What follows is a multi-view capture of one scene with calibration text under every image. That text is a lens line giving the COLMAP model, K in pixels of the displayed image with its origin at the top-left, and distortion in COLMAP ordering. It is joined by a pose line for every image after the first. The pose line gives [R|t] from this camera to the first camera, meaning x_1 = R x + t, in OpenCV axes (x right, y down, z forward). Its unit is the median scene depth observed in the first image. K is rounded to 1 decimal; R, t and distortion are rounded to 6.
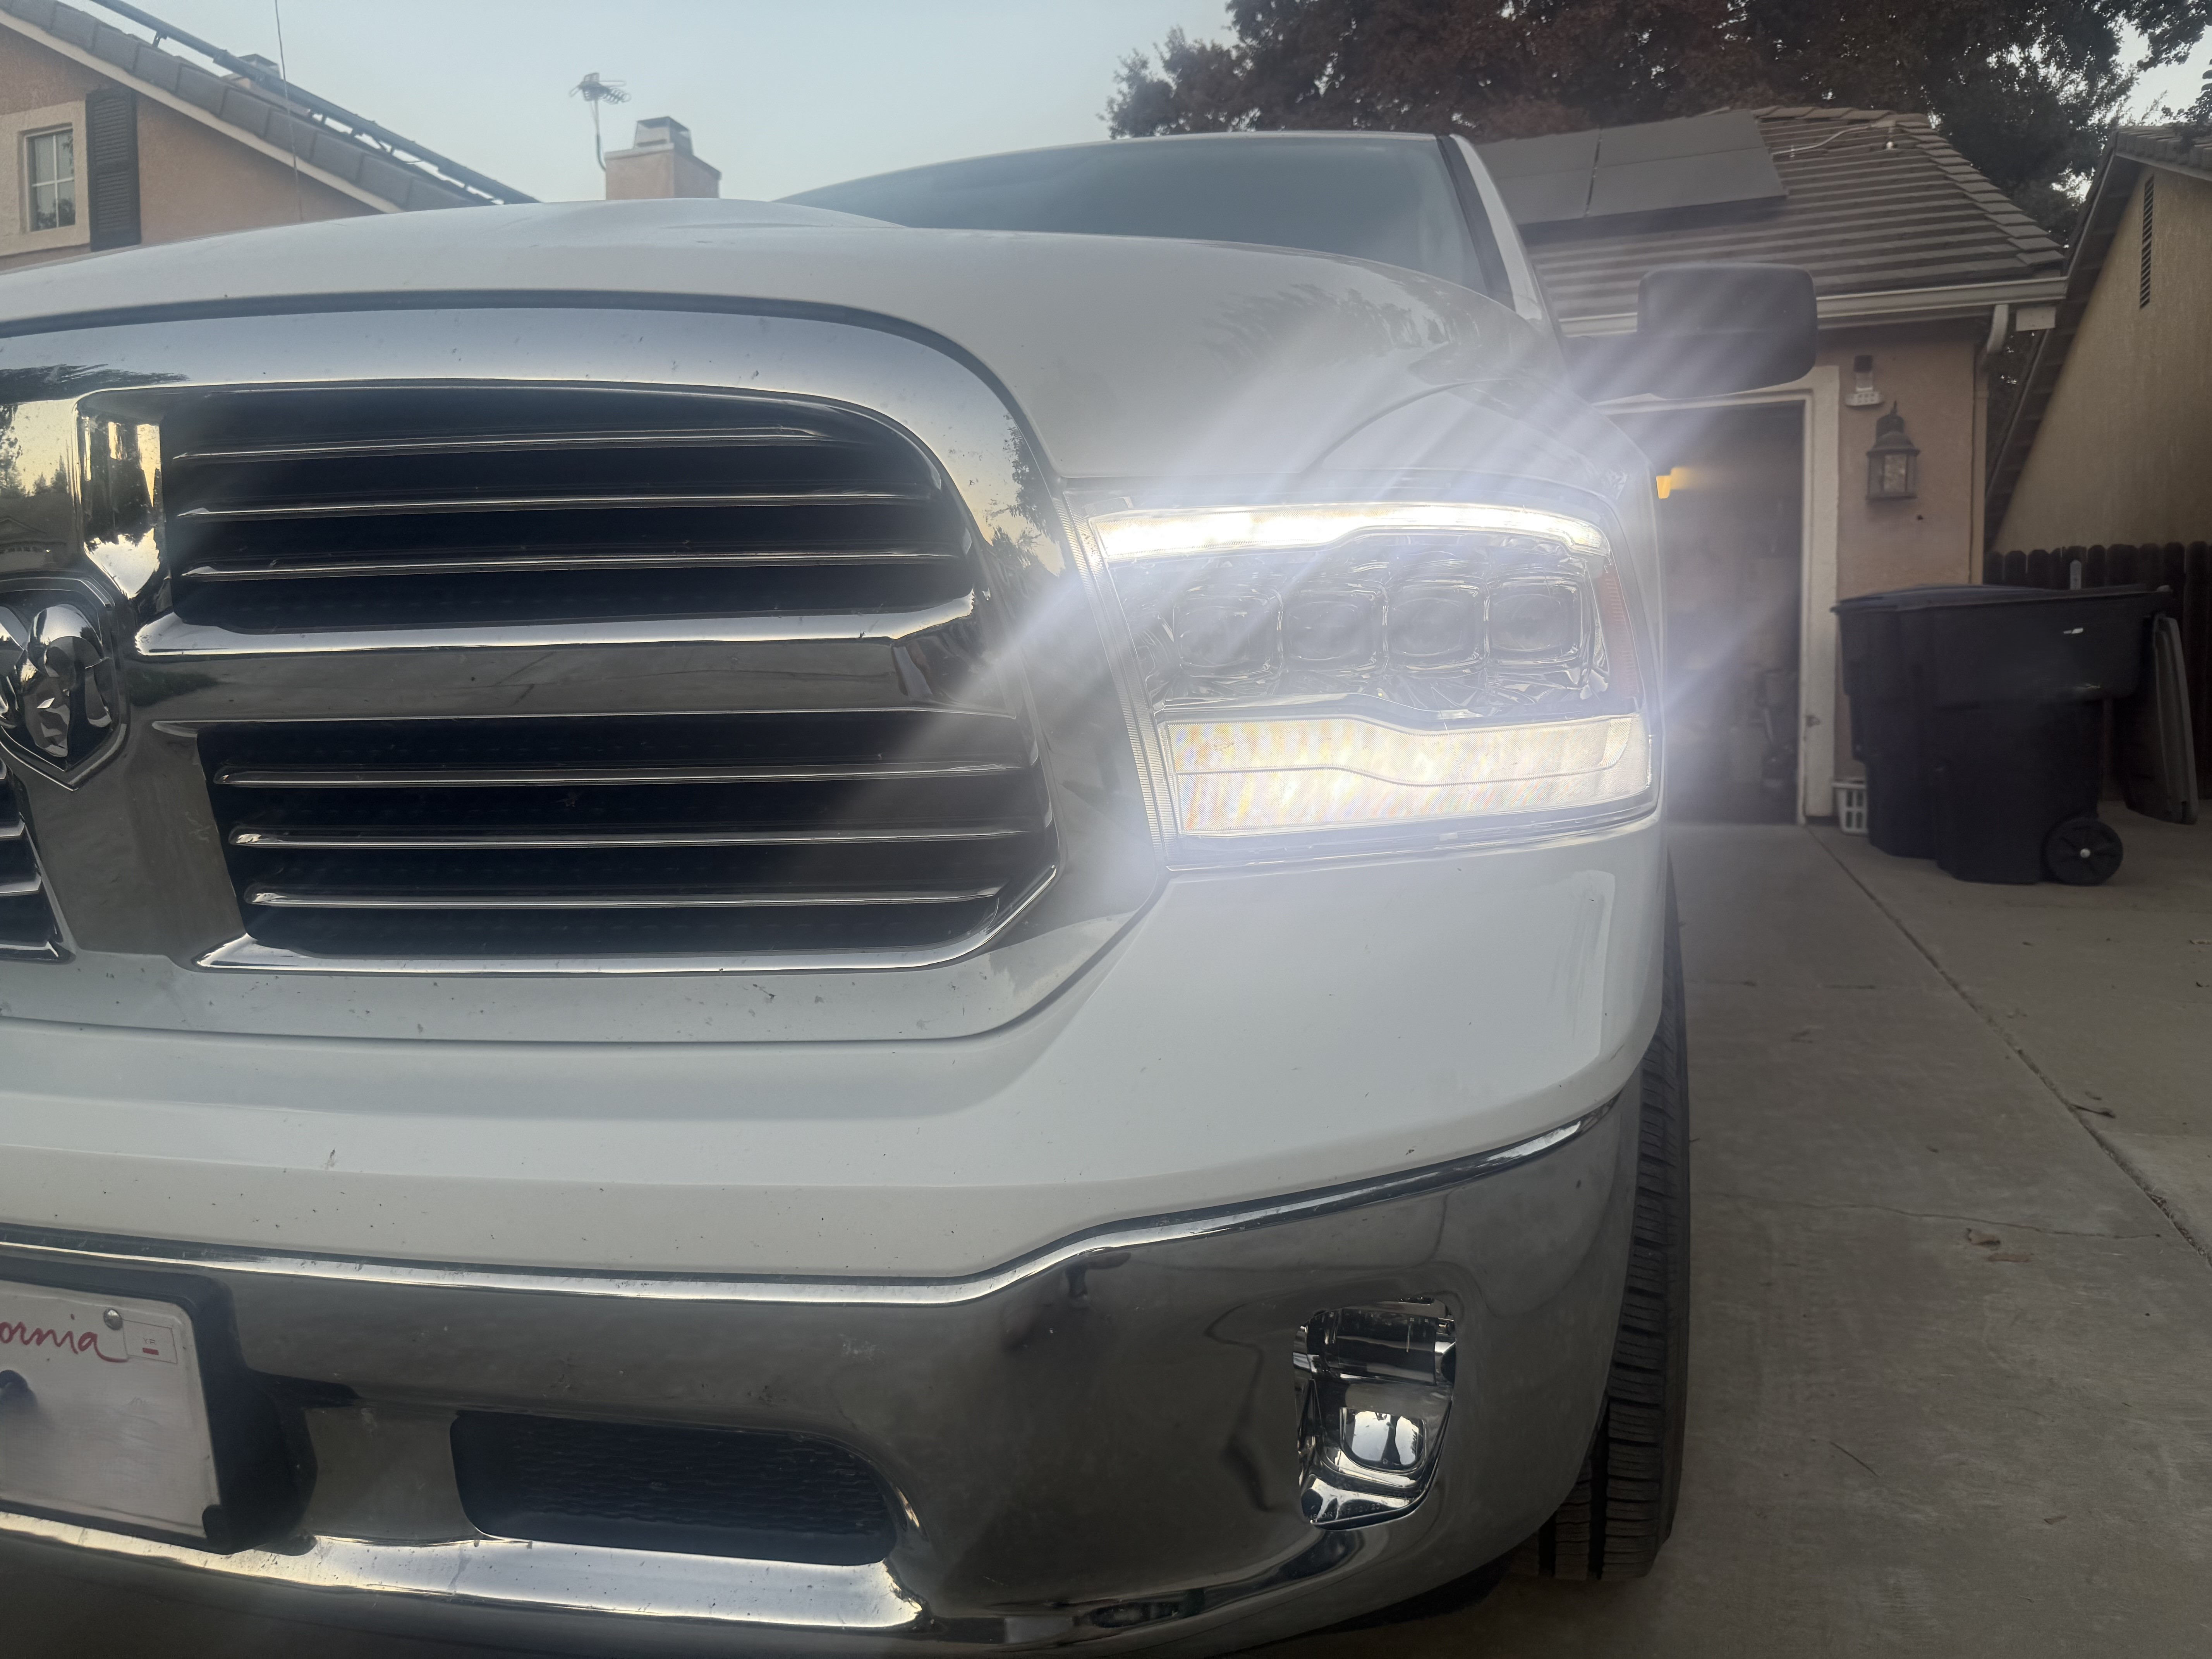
lens RADIAL K [[1573.1, 0, 1094.0], [0, 1573.1, 818.1], [0, 0, 1]] dist [-0.002922, -0.007617]
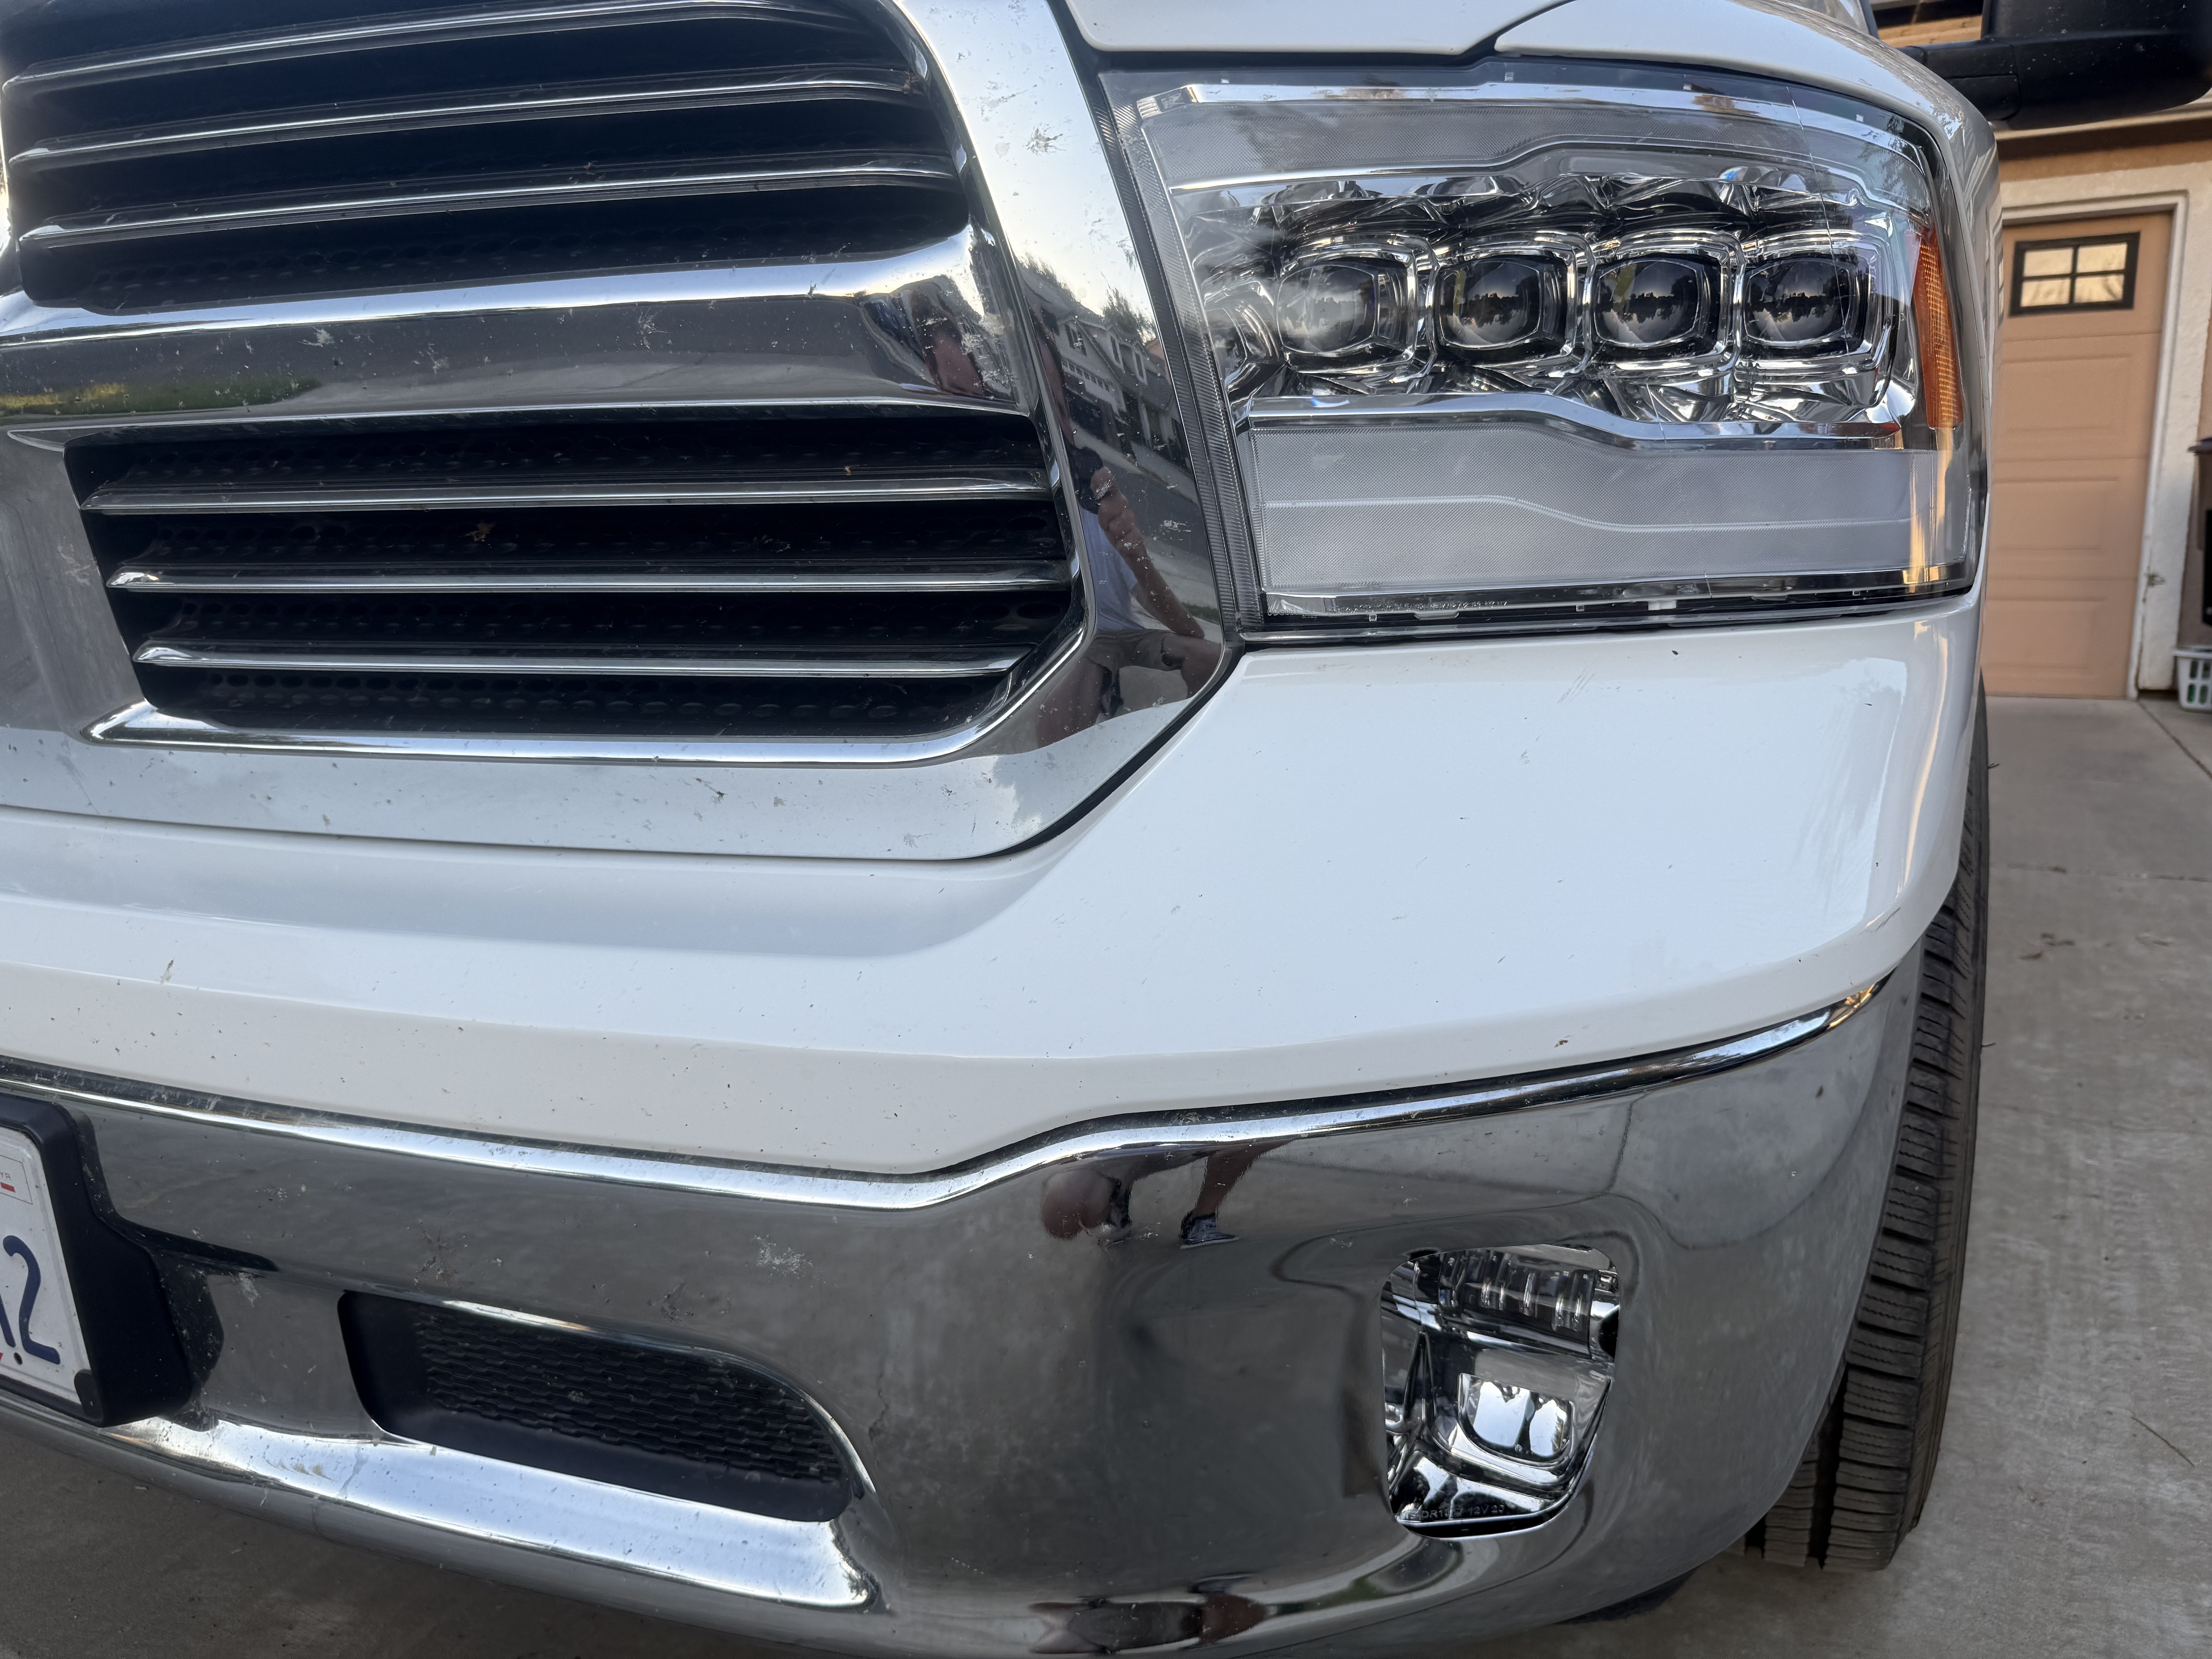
lens RADIAL K [[1583.2, 0, 1106.0], [0, 1583.2, 829.5], [0, 0, 1]] dist [-0.004678, -0.006935]
pose [[0.988659, 0.038905, -0.145048, 0.067428], [-0.025034, 0.995042, 0.096254, 0.039018], [0.148074, -0.091531, 0.984732, 0.197882]]
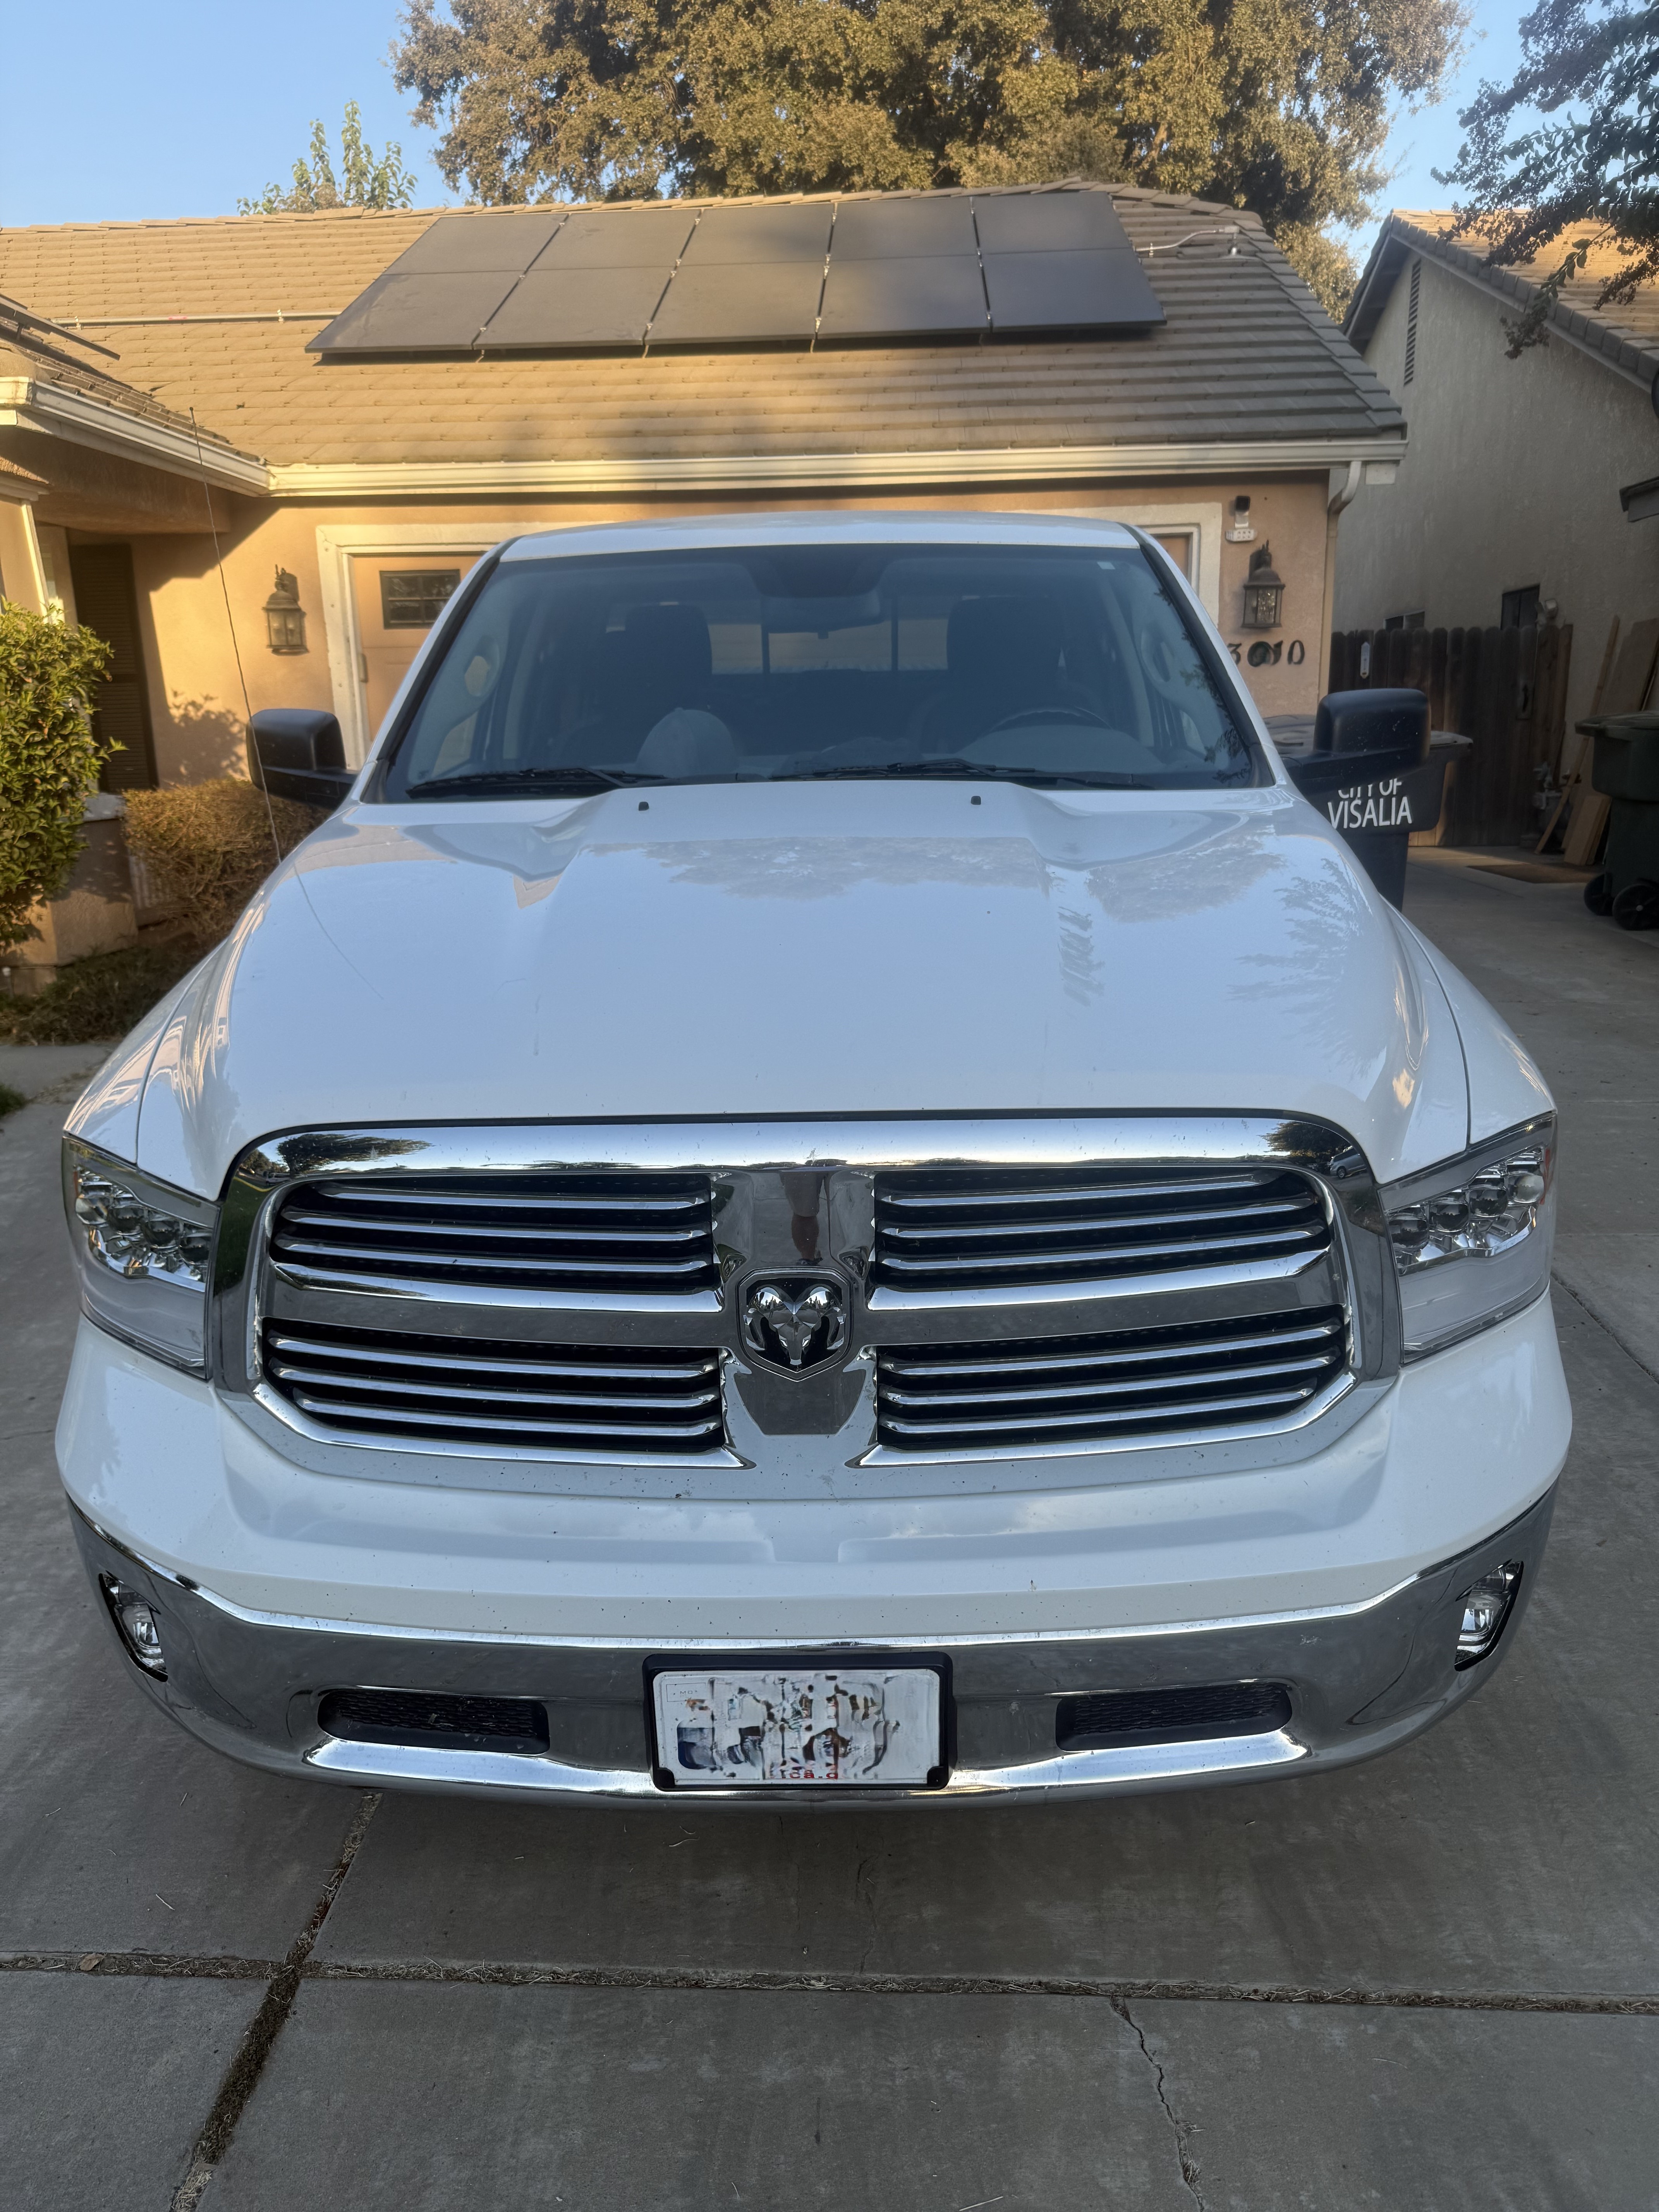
lens RADIAL K [[1573.1, 0, 826.4], [0, 1573.1, 1098.7], [0, 0, 1]] dist [-0.002922, -0.007617]
pose [[0.960605, -0.074533, 0.267735, -0.792919], [0.025409, 0.982886, 0.182456, -0.463144], [-0.276752, -0.168465, 0.946059, -0.388269]]
